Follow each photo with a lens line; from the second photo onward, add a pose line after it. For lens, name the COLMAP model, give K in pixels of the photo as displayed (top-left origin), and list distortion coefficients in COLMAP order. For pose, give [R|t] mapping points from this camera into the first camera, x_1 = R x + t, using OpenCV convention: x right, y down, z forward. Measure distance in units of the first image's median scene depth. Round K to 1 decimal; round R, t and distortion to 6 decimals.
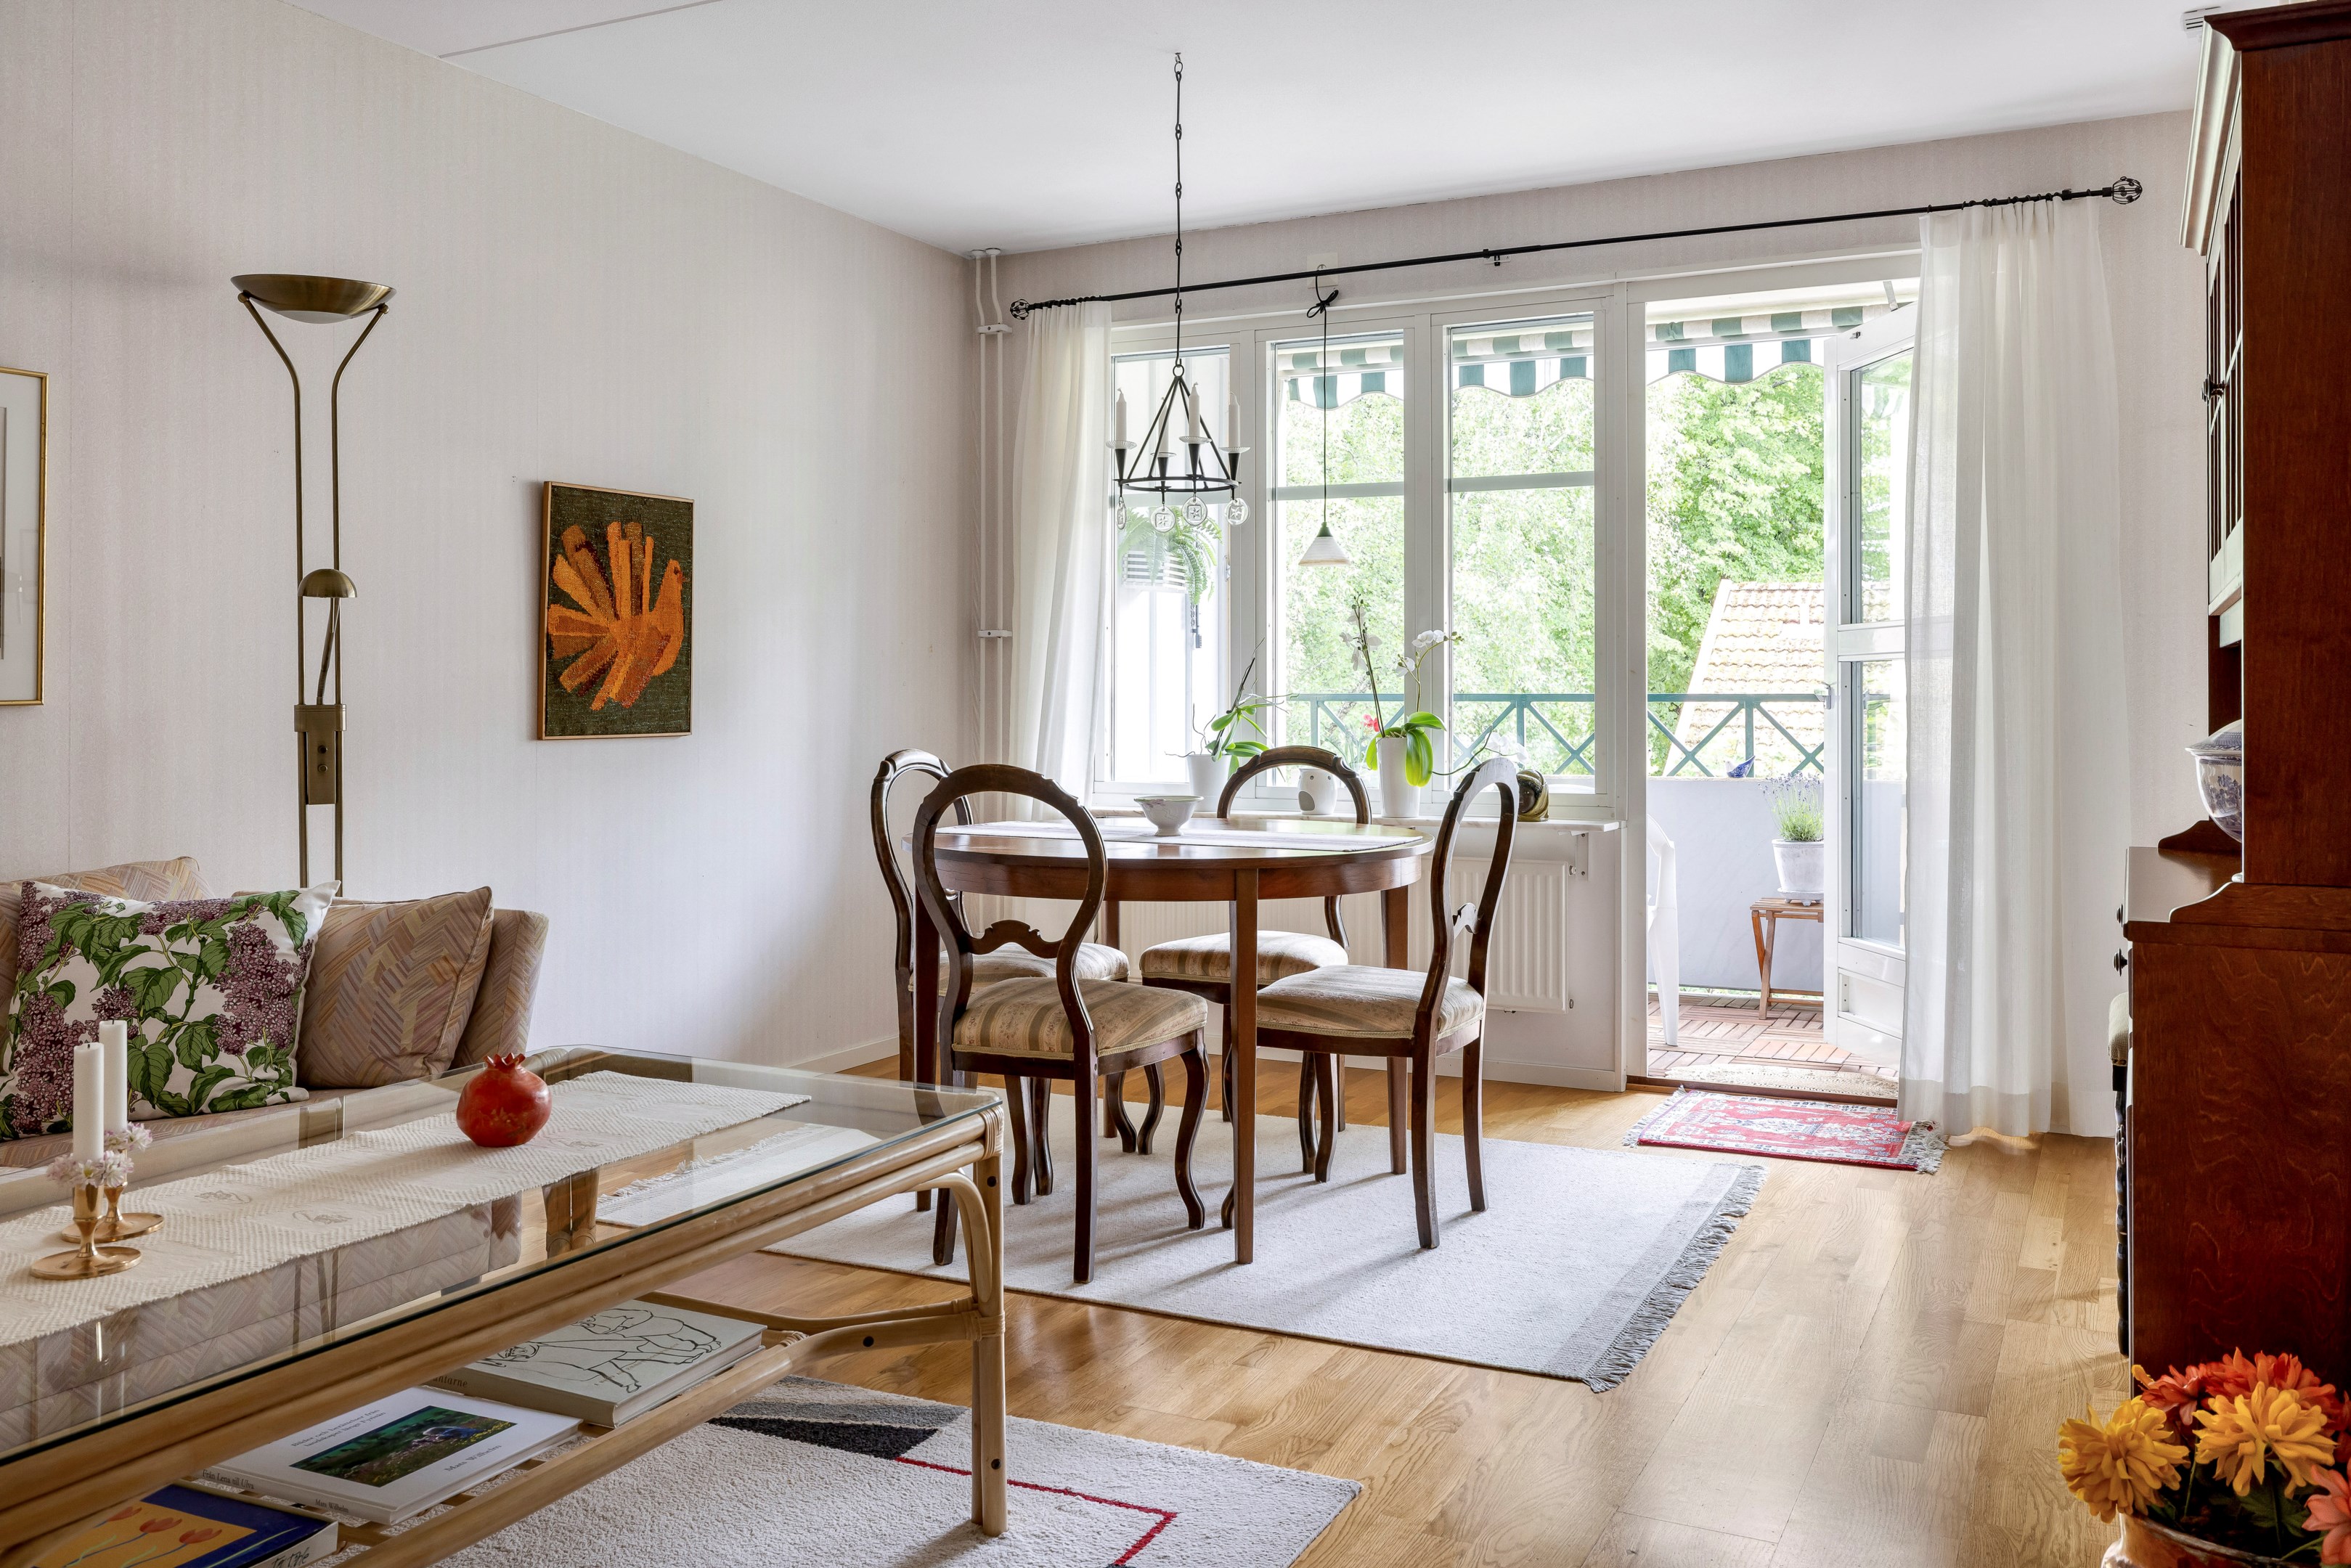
lens RADIAL K [[1932.8, 0, 1175.9], [0, 1932.8, 661.9], [0, 0, 1]] dist [-0.003159, 0.001017]
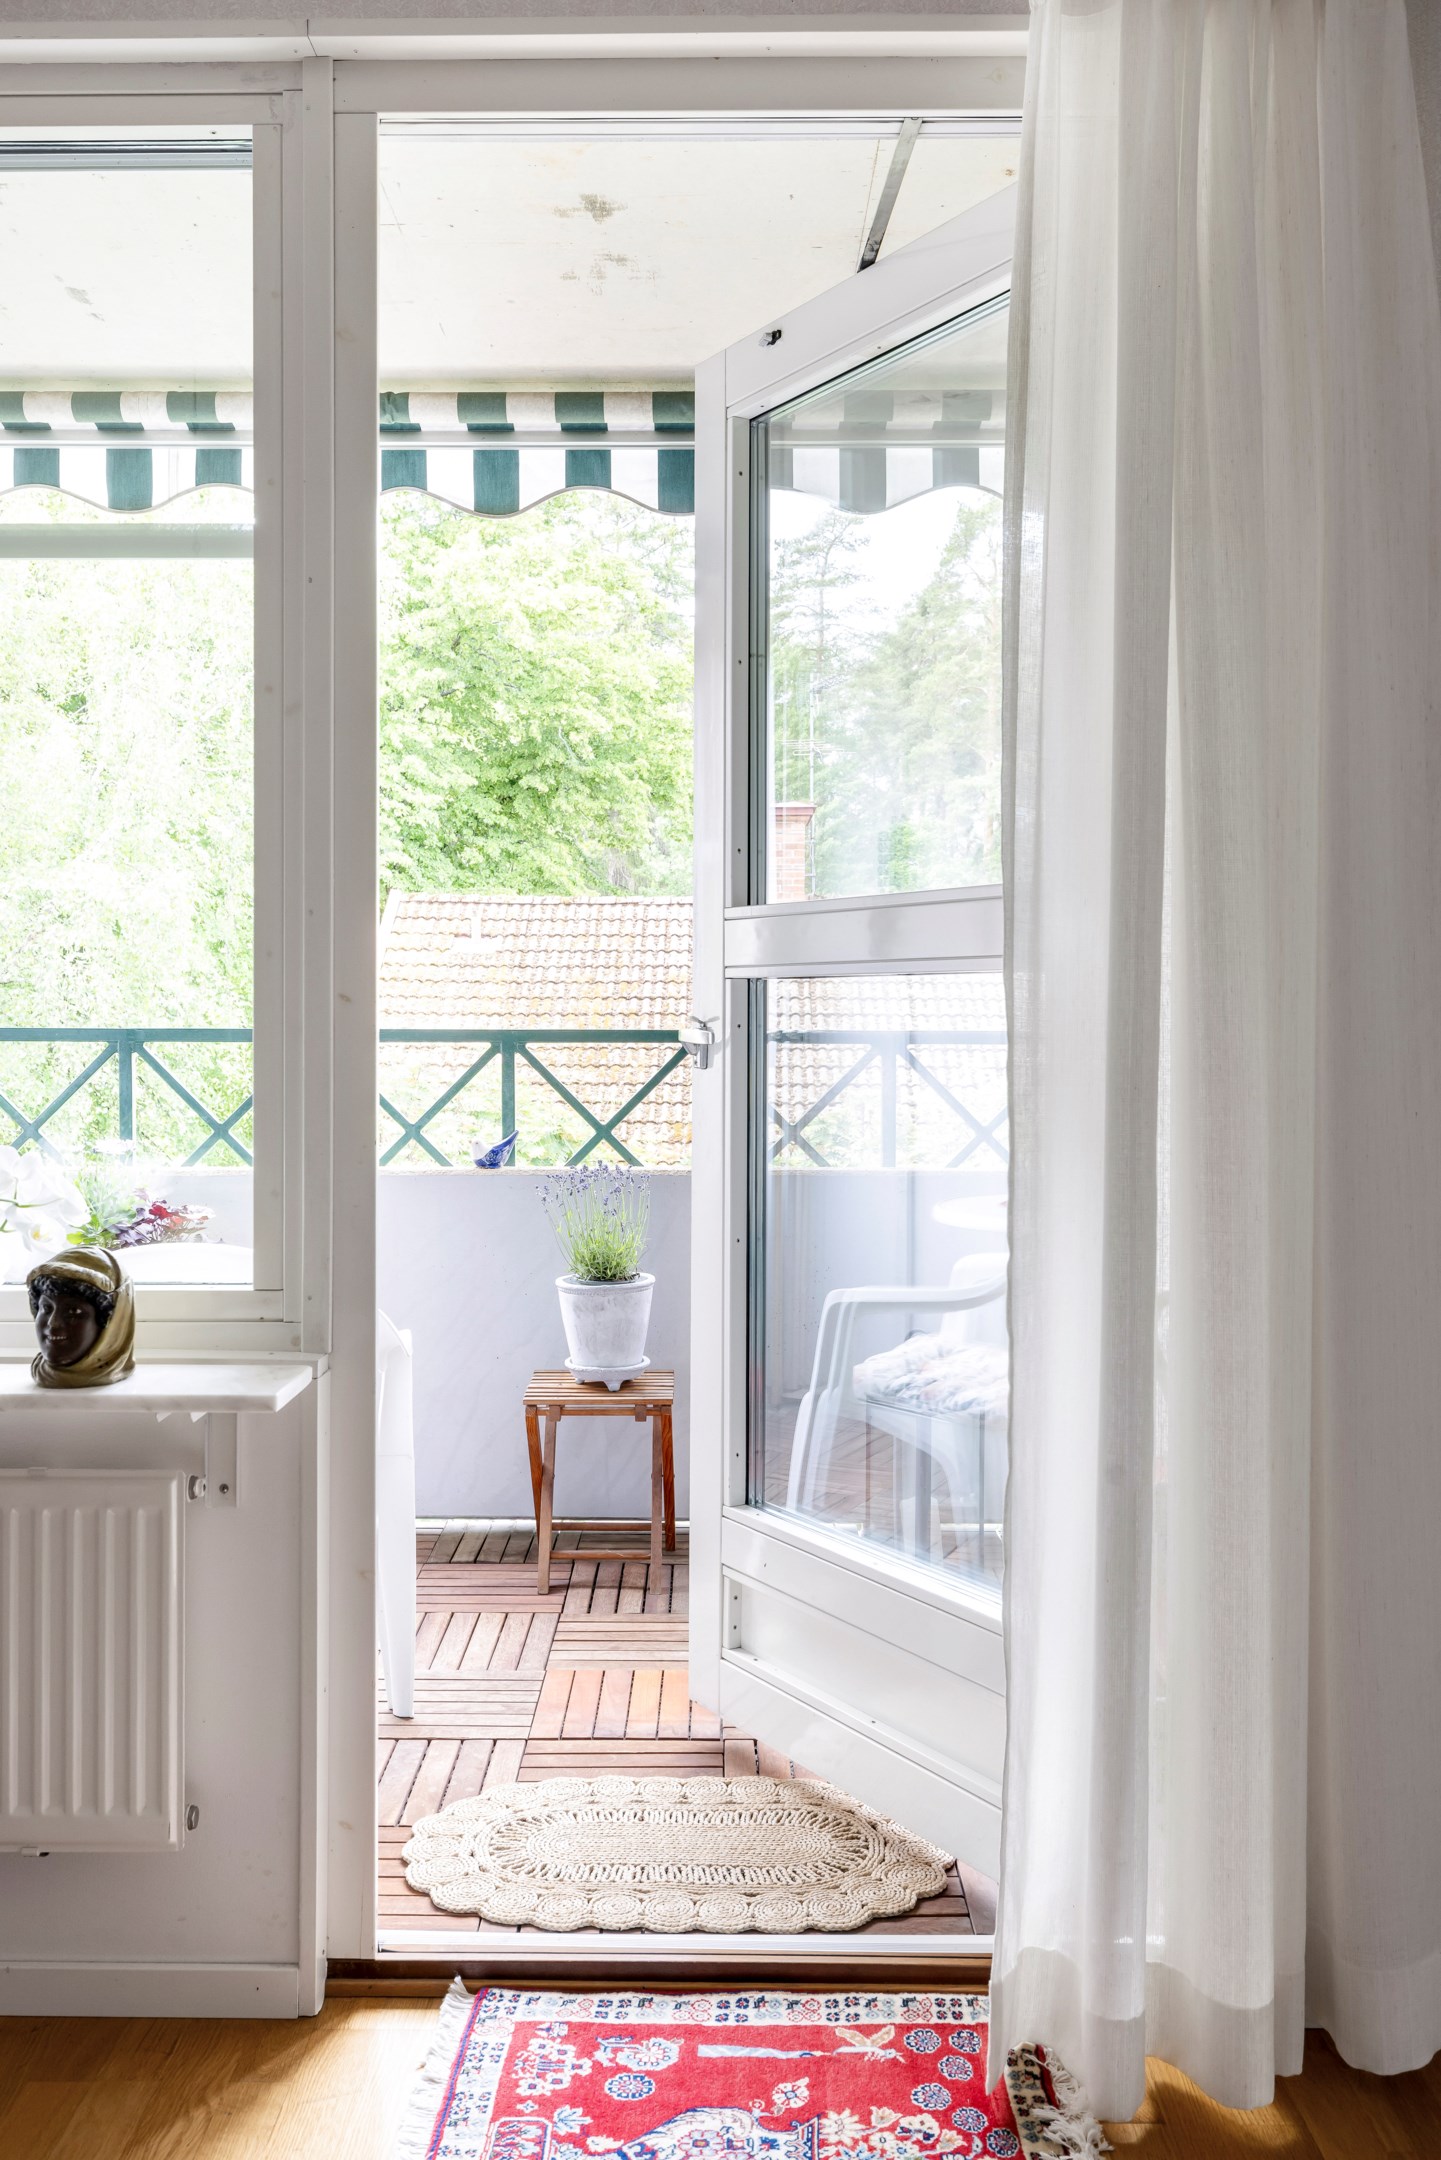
lens RADIAL K [[1878.5, 0, 716.2], [0, 1878.5, 1020.0], [0, 0, 1]] dist [0.000714, 0.002518]
pose [[0.898738, -0.002043, 0.438481, 0.128719], [-0.008160, 0.999738, 0.021384, 0.000355], [-0.438409, -0.022797, 0.898486, 0.592099]]
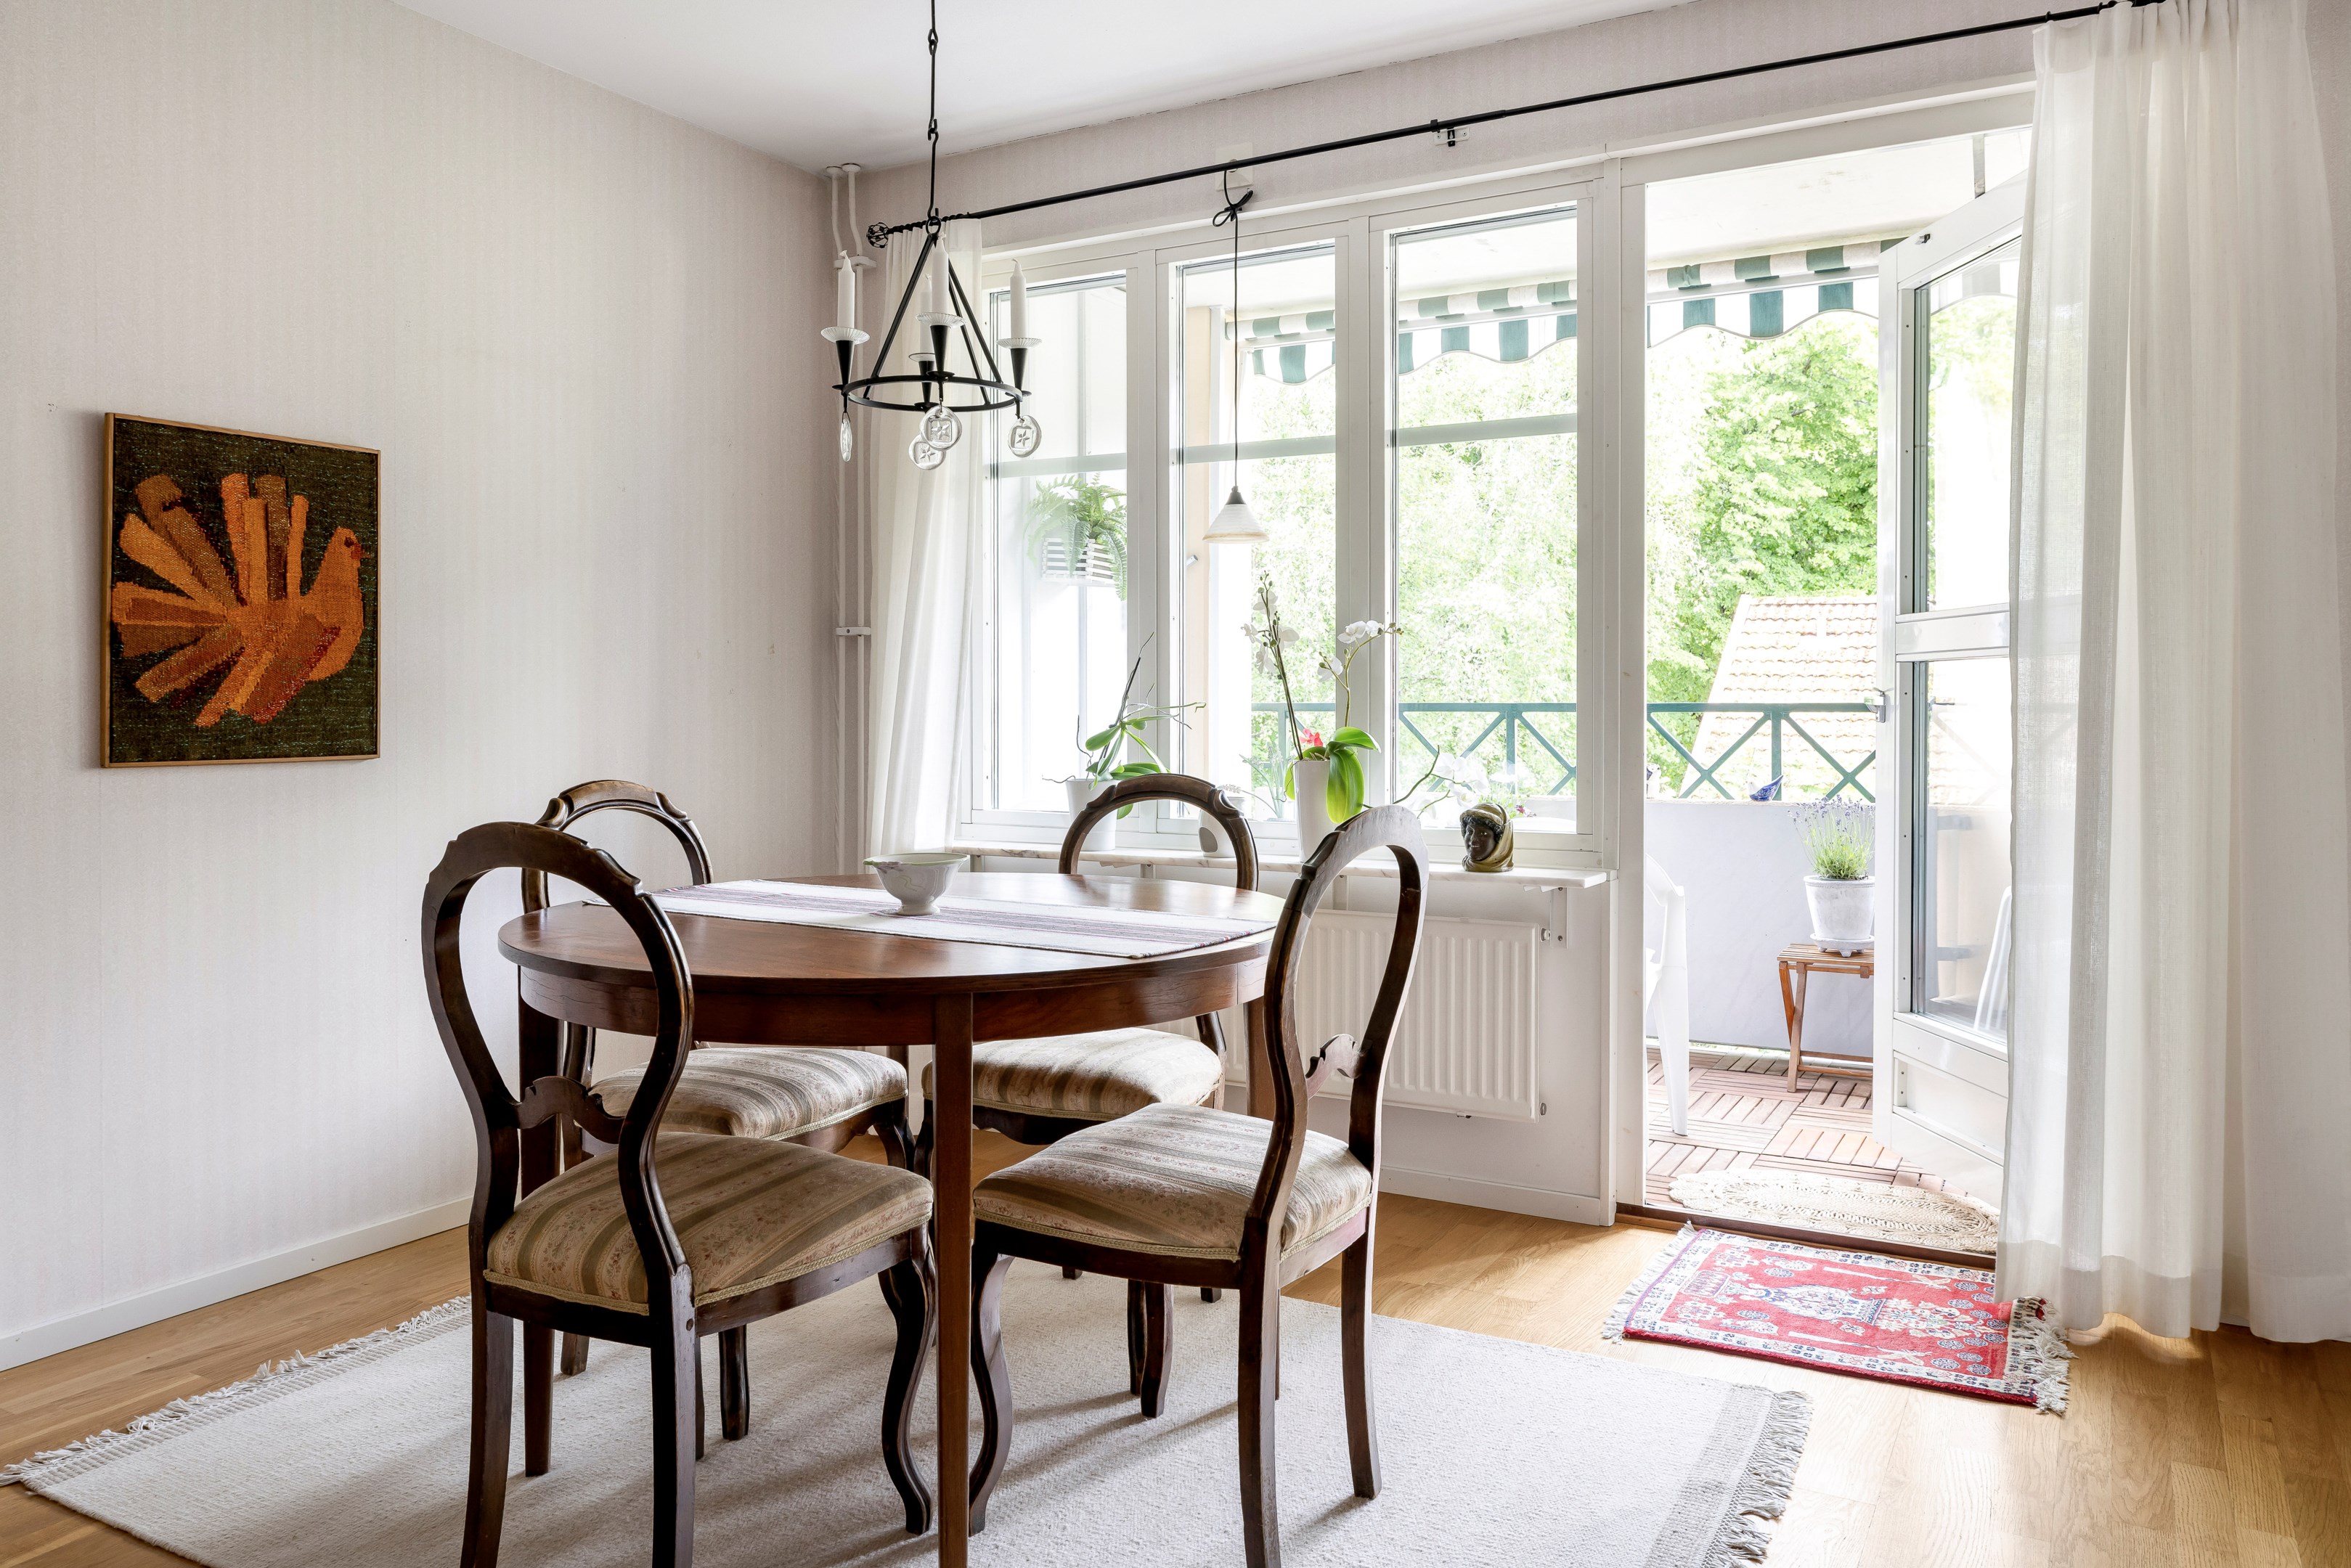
lens RADIAL K [[1687.4, 0, 1170.7], [0, 1687.4, 713.8], [0, 0, 1]] dist [-0.000367, -0.000061]
pose [[0.998723, -0.000597, -0.050519, 0.090049], [0.001753, 0.999738, 0.022838, 0.005155], [0.050493, -0.022898, 0.998462, 0.325487]]
